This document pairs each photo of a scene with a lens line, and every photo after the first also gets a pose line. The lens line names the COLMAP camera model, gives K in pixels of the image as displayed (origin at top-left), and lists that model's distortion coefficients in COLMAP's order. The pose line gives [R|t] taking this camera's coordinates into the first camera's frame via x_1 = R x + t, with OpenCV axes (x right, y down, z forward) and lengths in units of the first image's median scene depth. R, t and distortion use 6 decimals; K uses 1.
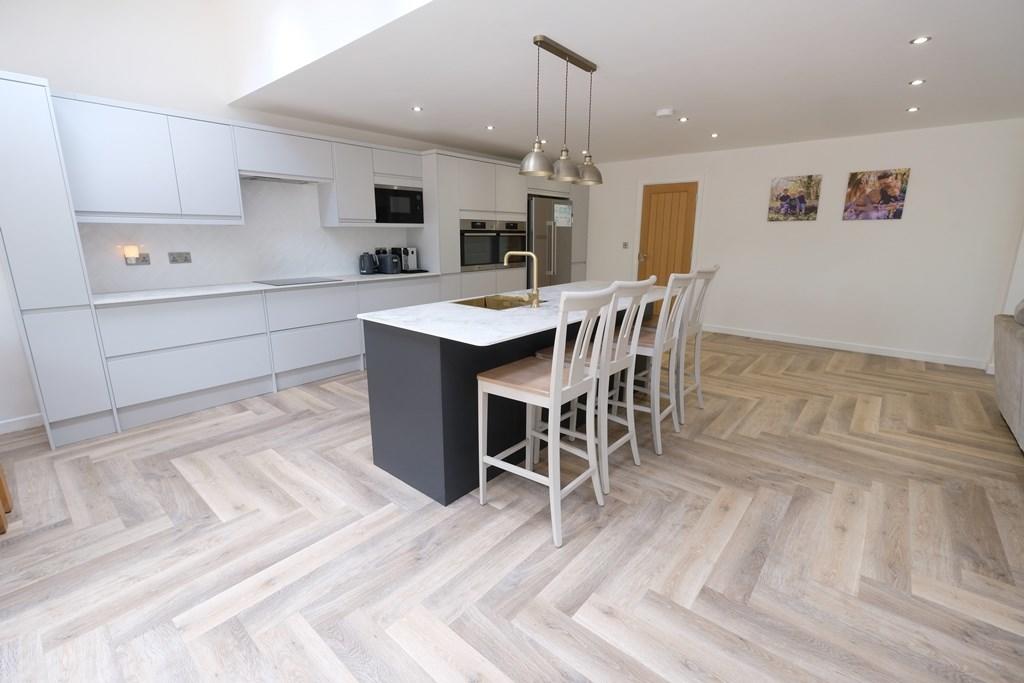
lens RADIAL K [[445.3, 0, 514.1], [0, 445.3, 336.4], [0, 0, 1]] dist [-0.003456, 0.000916]
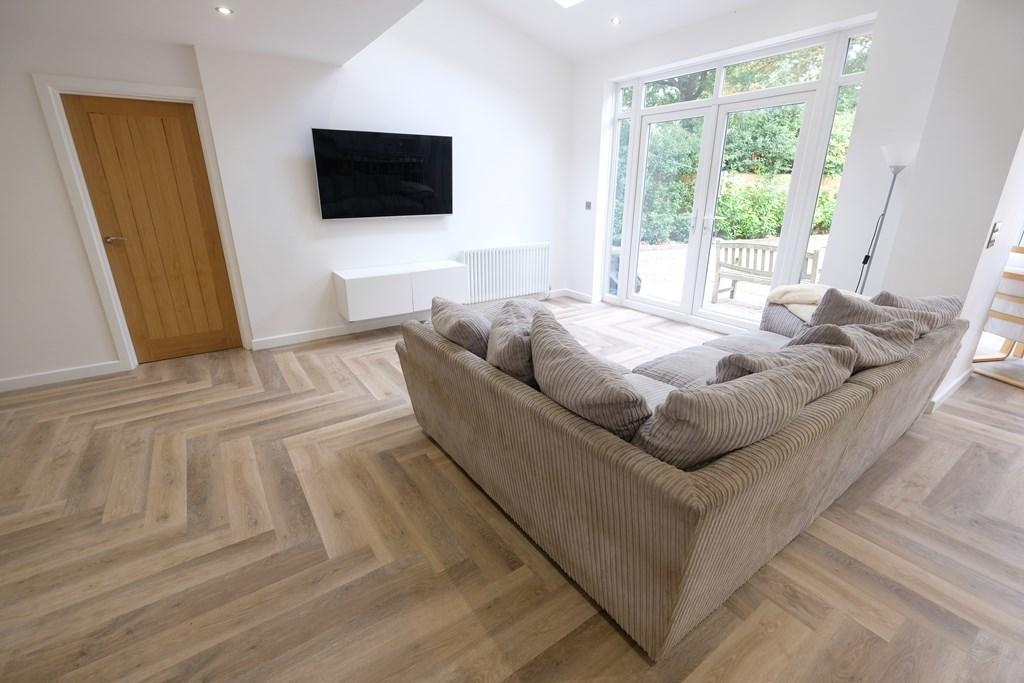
lens RADIAL K [[445.3, 0, 513.5], [0, 445.3, 333.1], [0, 0, 1]] dist [-0.003456, 0.000916]
pose [[-0.966345, -0.082376, 0.243704, 1.161788], [0.057097, 0.855035, 0.515417, -0.301840], [-0.250833, 0.511986, -0.821555, 1.230184]]
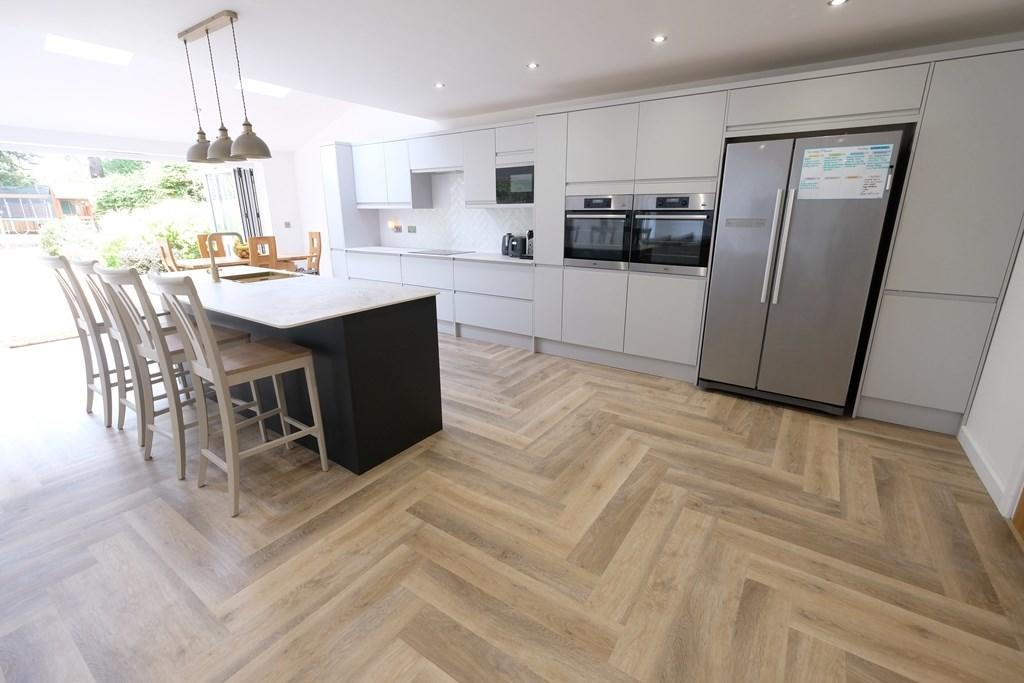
lens RADIAL K [[445.3, 0, 511.1], [0, 445.3, 338.9], [0, 0, 1]] dist [-0.003456, 0.000916]
pose [[0.101510, 0.271705, -0.957012, 0.990119], [-0.222897, 0.943736, 0.244293, -0.296147], [0.969543, 0.188517, 0.156361, 1.253172]]
